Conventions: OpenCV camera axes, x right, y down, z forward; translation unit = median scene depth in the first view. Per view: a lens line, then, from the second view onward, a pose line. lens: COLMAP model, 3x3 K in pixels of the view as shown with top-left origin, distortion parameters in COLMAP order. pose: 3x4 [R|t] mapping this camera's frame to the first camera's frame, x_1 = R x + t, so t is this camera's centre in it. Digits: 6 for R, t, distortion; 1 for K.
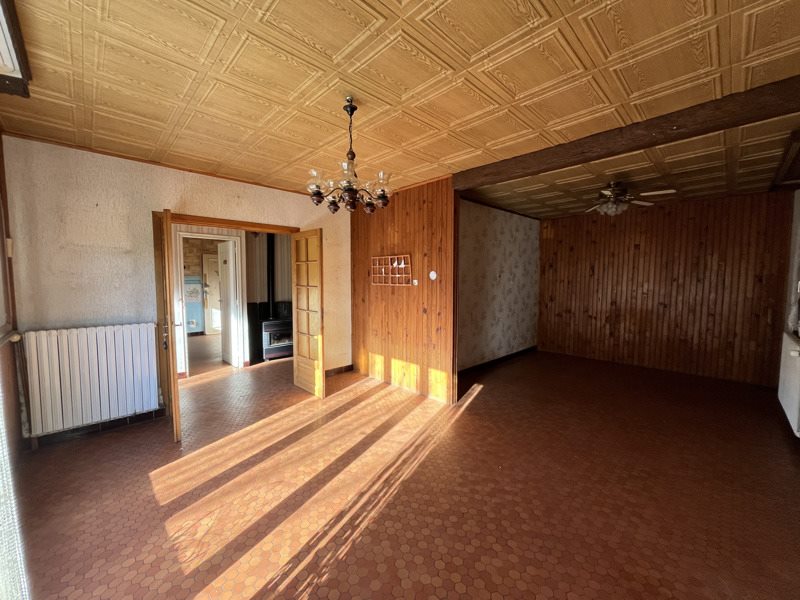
lens RADIAL K [[321.8, 0, 399.0], [0, 321.8, 301.4], [0, 0, 1]] dist [0.001463, 0.000173]
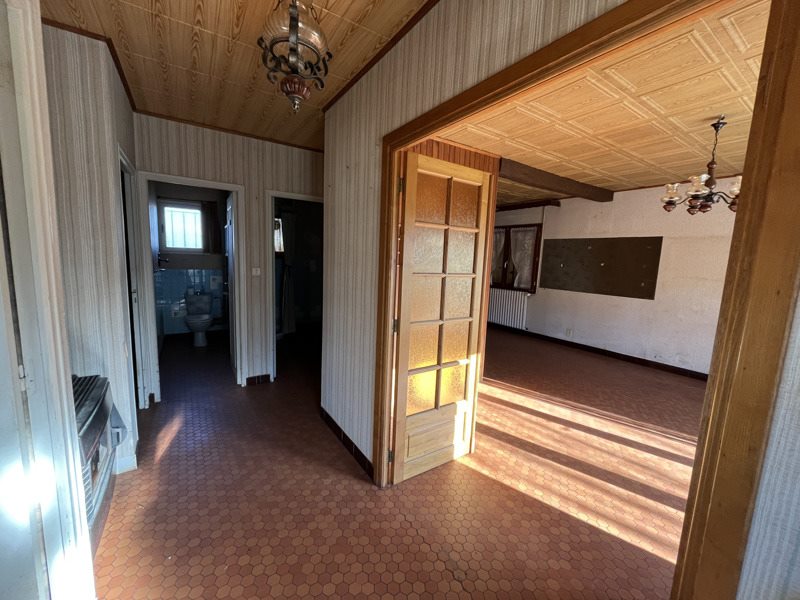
lens RADIAL K [[321.8, 0, 399.1], [0, 321.8, 300.8], [0, 0, 1]] dist [0.001463, 0.000173]
pose [[0.182090, -0.122794, 0.975584, -1.157221], [0.027374, 0.992420, 0.119804, -0.097466], [-0.982901, 0.004891, 0.184071, 1.403743]]
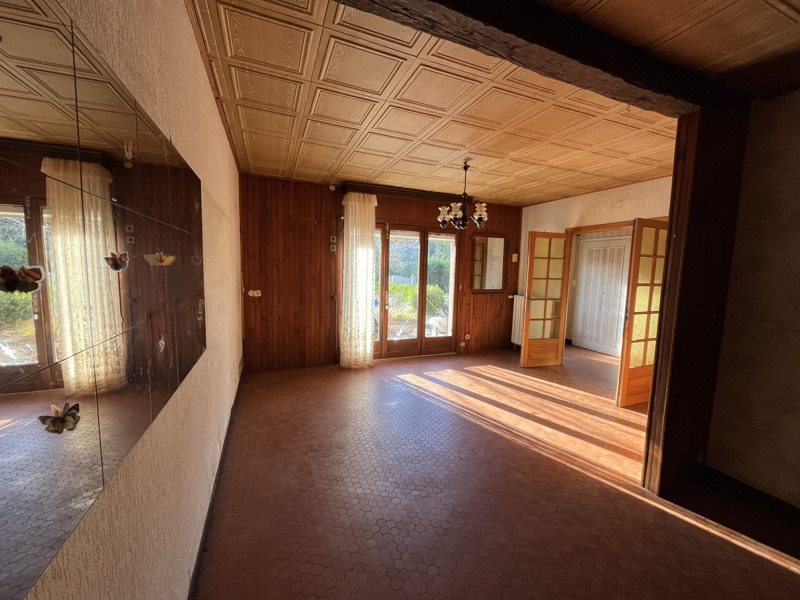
lens RADIAL K [[321.8, 0, 399.5], [0, 321.8, 298.9], [0, 0, 1]] dist [0.001463, 0.000173]
pose [[-0.372610, 0.079307, -0.924593, 1.130598], [-0.091247, 0.988382, 0.121551, -0.074117], [0.923491, 0.129658, -0.361044, 0.988517]]
